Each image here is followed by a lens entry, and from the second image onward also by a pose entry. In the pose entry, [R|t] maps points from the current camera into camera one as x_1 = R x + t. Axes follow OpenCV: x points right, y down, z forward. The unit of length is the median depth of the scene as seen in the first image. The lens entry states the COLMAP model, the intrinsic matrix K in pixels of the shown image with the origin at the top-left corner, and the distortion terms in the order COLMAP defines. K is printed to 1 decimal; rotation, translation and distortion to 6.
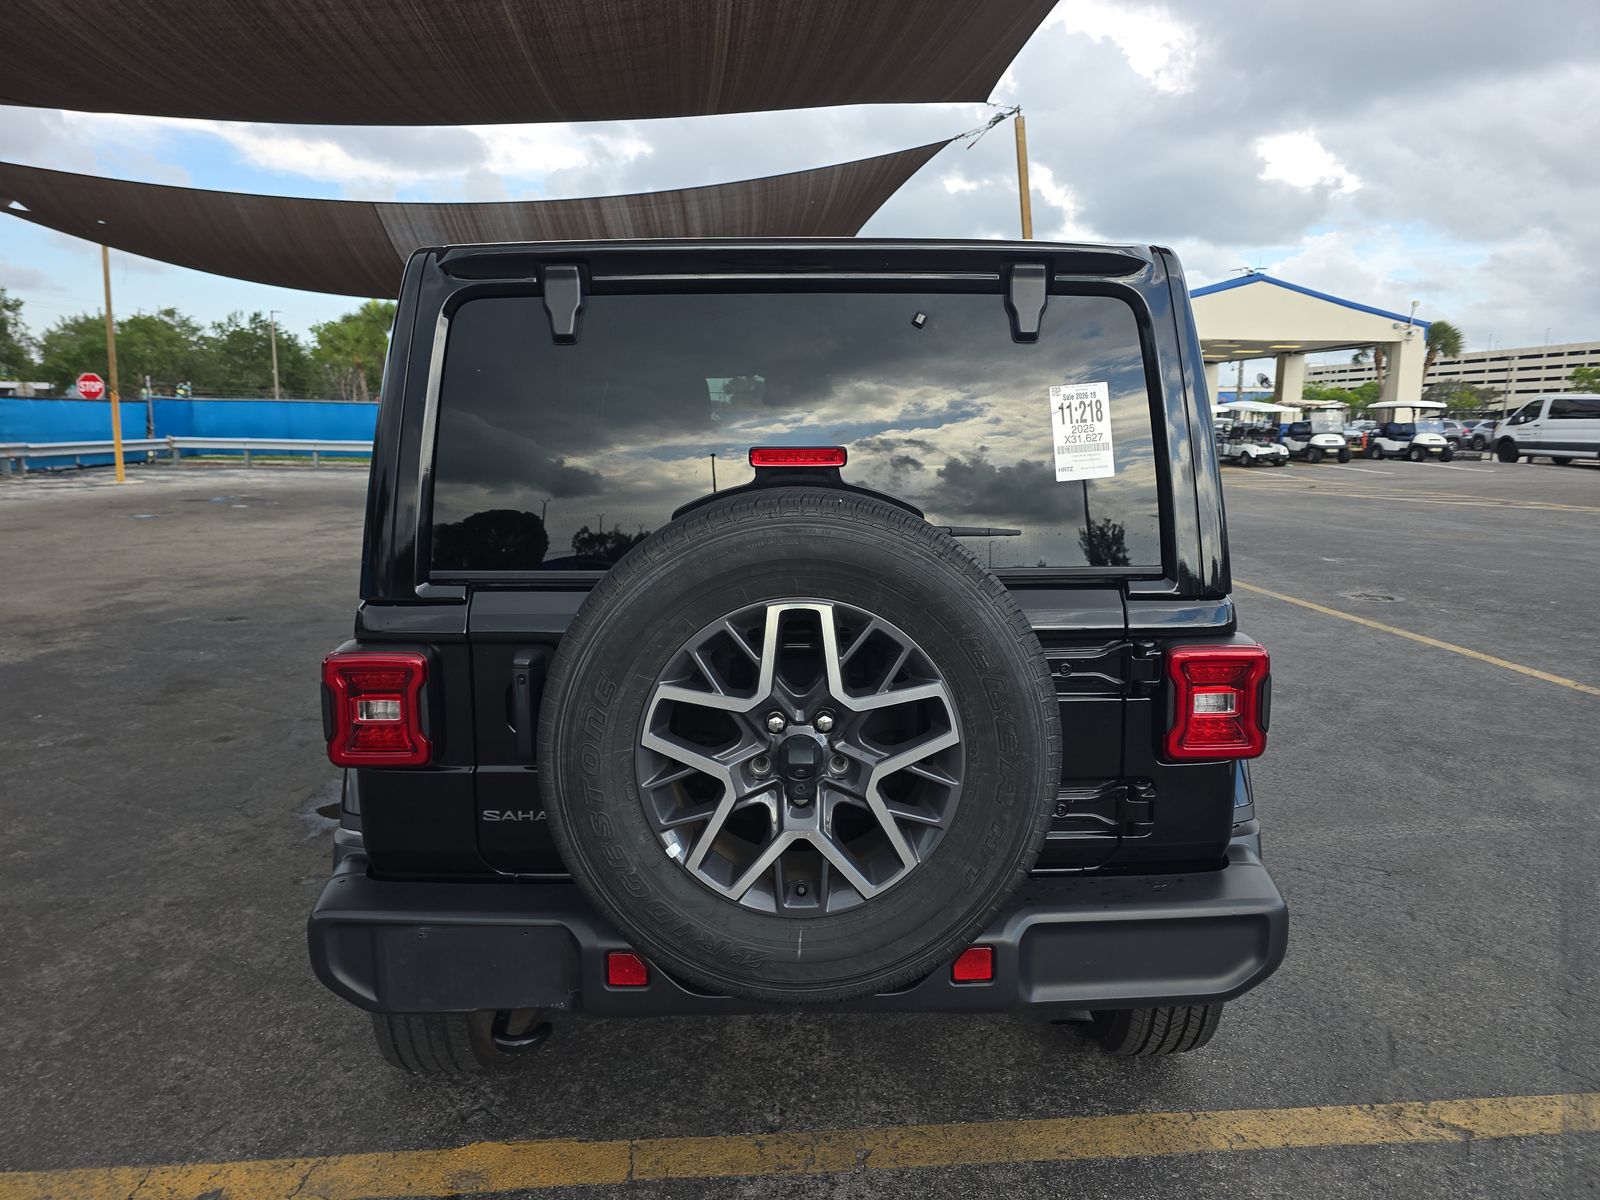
lens RADIAL K [[1097.9, 0, 805.2], [0, 1097.9, 593.4], [0, 0, 1]] dist [0.010886, -0.001790]
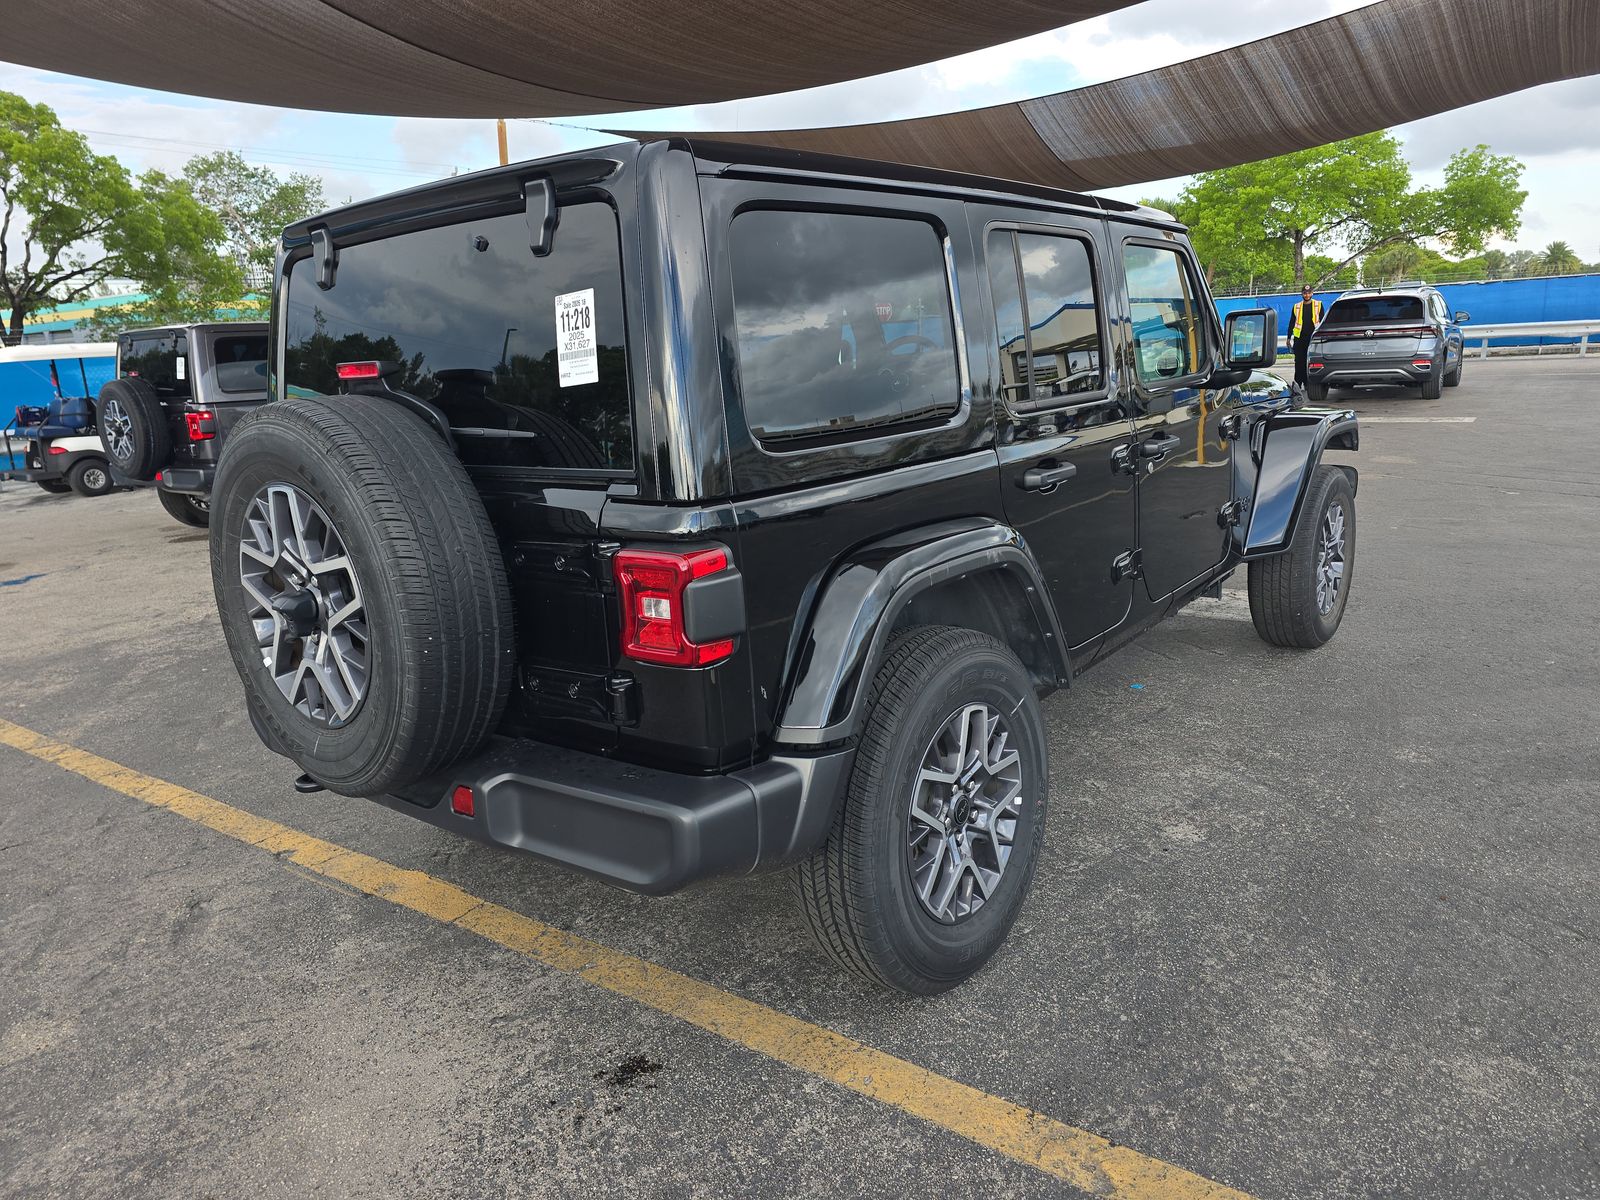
lens RADIAL K [[1075.5, 0, 804.7], [0, 1075.5, 599.5], [0, 0, 1]] dist [0.071088, -0.065111]
pose [[0.767124, 0.106288, -0.632632, 1.100769], [-0.043979, 0.992572, 0.113433, -0.026592], [0.639989, -0.059195, 0.766100, 0.331665]]
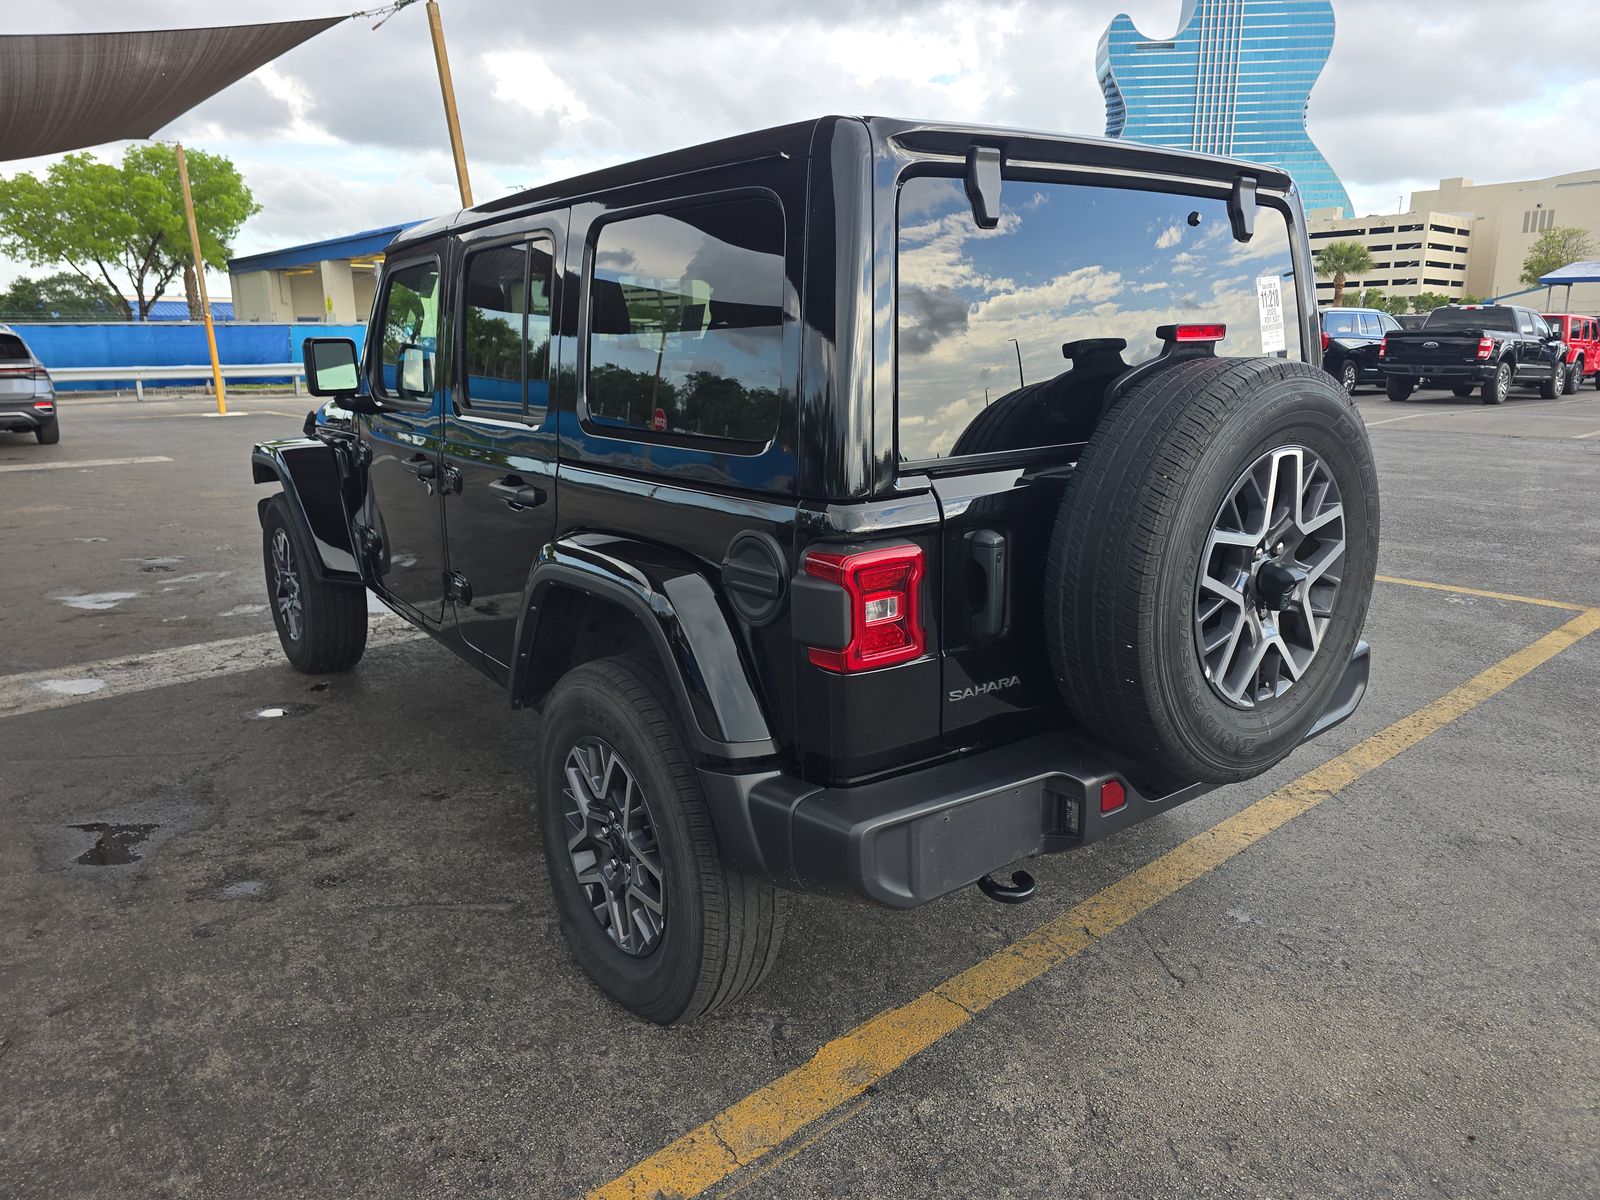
lens RADIAL K [[1075.5, 0, 804.7], [0, 1075.5, 599.5], [0, 0, 1]] dist [0.071088, -0.065111]
pose [[0.803361, -0.150090, 0.576268, -0.980855], [0.104608, 0.988237, 0.111556, -0.015370], [-0.586233, -0.029338, 0.809611, 0.270422]]
